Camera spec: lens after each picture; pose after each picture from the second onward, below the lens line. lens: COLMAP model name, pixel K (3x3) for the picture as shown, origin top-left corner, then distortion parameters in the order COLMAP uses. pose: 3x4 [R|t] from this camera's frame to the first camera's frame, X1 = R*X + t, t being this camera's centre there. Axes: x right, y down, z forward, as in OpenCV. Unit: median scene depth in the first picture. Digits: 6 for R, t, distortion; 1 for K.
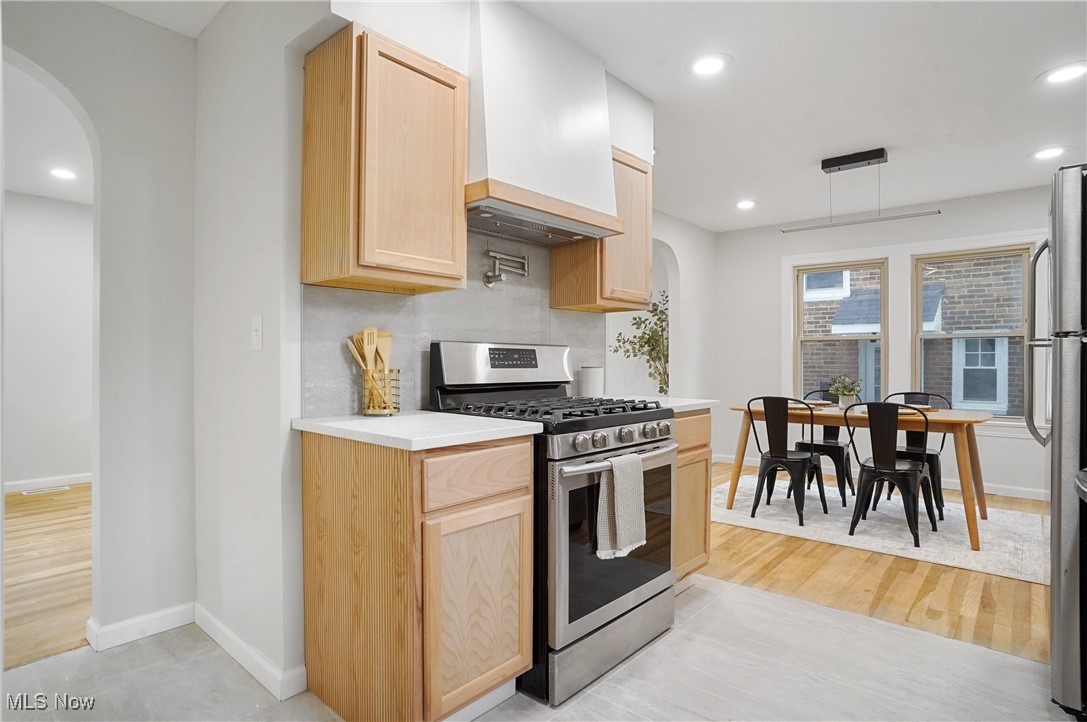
lens RADIAL K [[571.9, 0, 541.0], [0, 571.9, 365.9], [0, 0, 1]] dist [-0.076590, 0.043573]
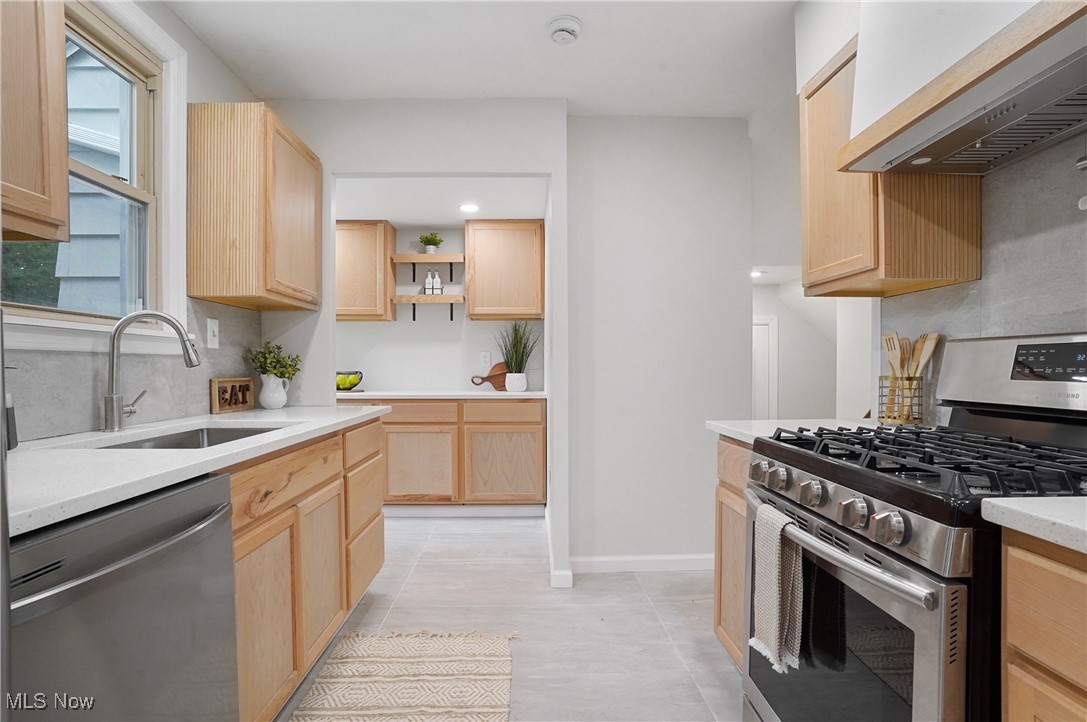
lens RADIAL K [[572.5, 0, 541.2], [0, 572.5, 376.2], [0, 0, 1]] dist [-0.079253, 0.044485]
pose [[-0.729757, 0.012874, -0.683586, 0.655719], [-0.002409, 0.999768, 0.021399, -0.009990], [0.683703, 0.017263, -0.729556, 1.067812]]
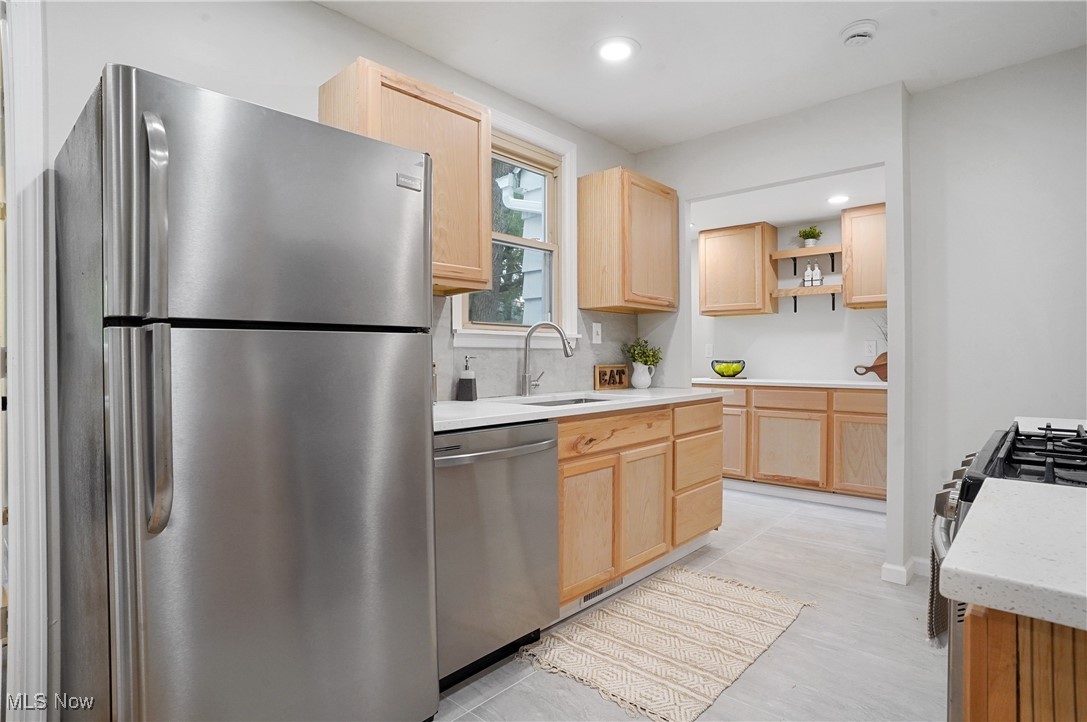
lens RADIAL K [[572.2, 0, 542.2], [0, 572.2, 354.0], [0, 0, 1]] dist [-0.076312, 0.043602]
pose [[-0.999965, 0.002667, 0.007899, 0.525875], [0.002678, 0.999995, 0.001387, -0.013145], [-0.007895, 0.001408, -0.999968, 1.382672]]
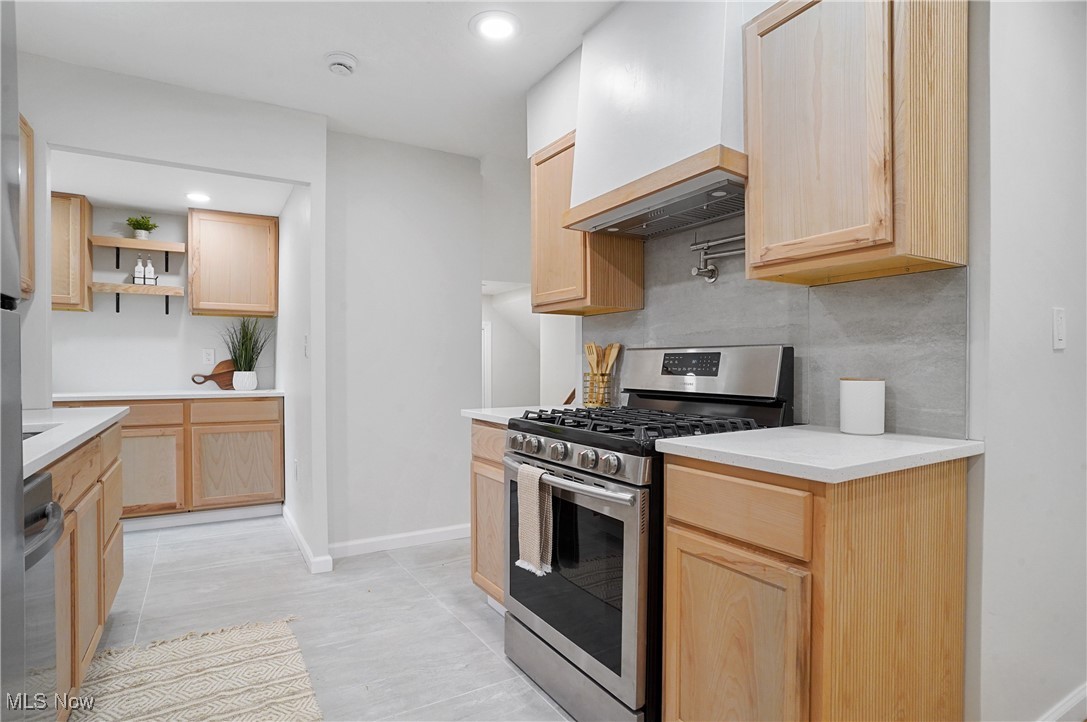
lens RADIAL K [[571.9, 0, 541.0], [0, 571.9, 365.9], [0, 0, 1]] dist [-0.076590, 0.043573]
pose [[-0.296701, 0.001595, -0.954969, 0.870616], [-0.008341, 0.999956, 0.004262, -0.012647], [0.954934, 0.009230, -0.296674, 1.072333]]
